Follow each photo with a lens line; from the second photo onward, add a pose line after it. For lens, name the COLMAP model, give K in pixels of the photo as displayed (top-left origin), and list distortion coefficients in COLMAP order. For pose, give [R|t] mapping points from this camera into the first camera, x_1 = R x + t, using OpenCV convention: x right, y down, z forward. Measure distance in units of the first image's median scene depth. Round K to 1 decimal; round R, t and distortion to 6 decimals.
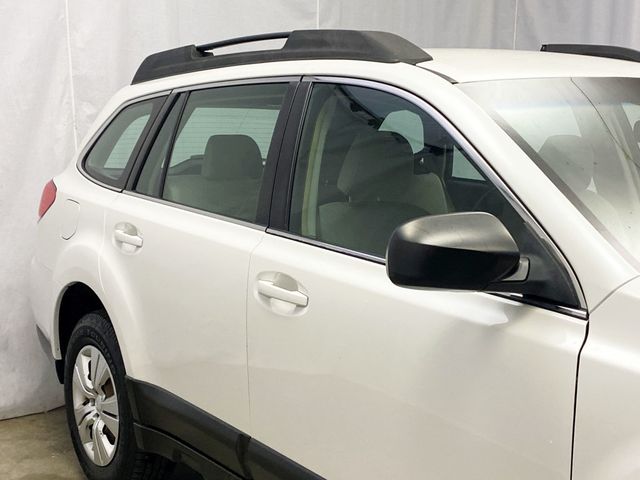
lens RADIAL K [[945.4, 0, 318.6], [0, 945.4, 239.8], [0, 0, 1]] dist [0.126193, 0.000000]
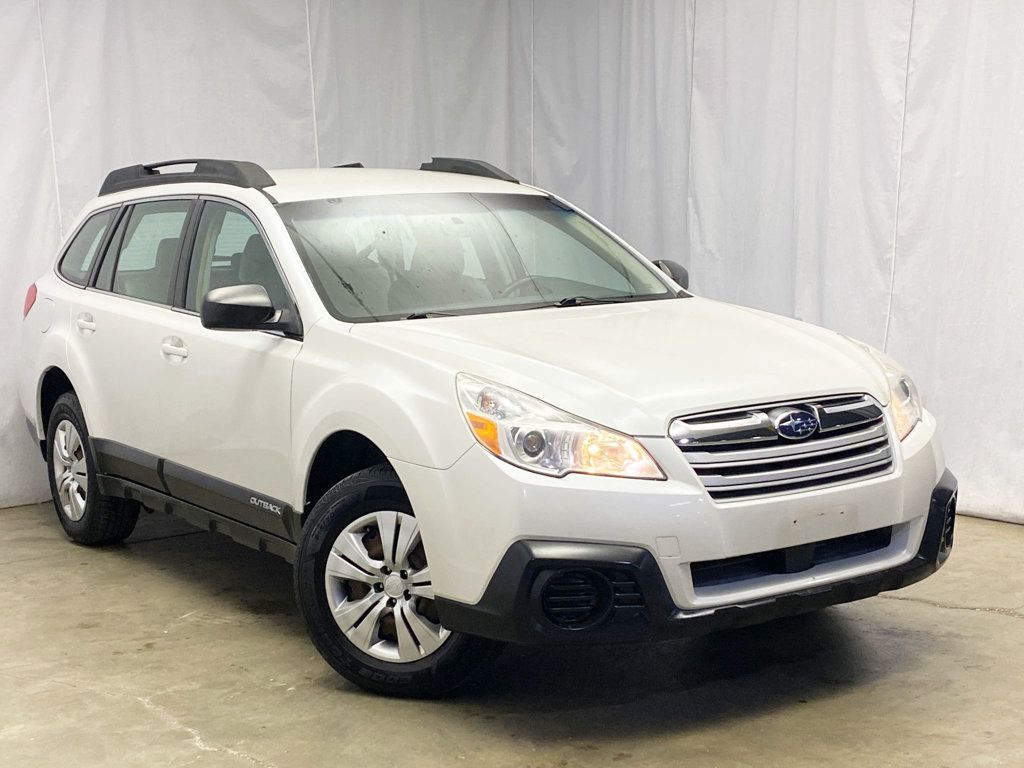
lens RADIAL K [[1512.6, 0, 511.4], [0, 1512.6, 384.7], [0, 0, 1]] dist [0.126193, 0.000000]
pose [[0.999481, -0.027292, -0.017091, 0.358549], [0.027205, 0.999616, -0.005280, 0.095119], [0.017228, 0.004812, 0.999840, -0.913087]]
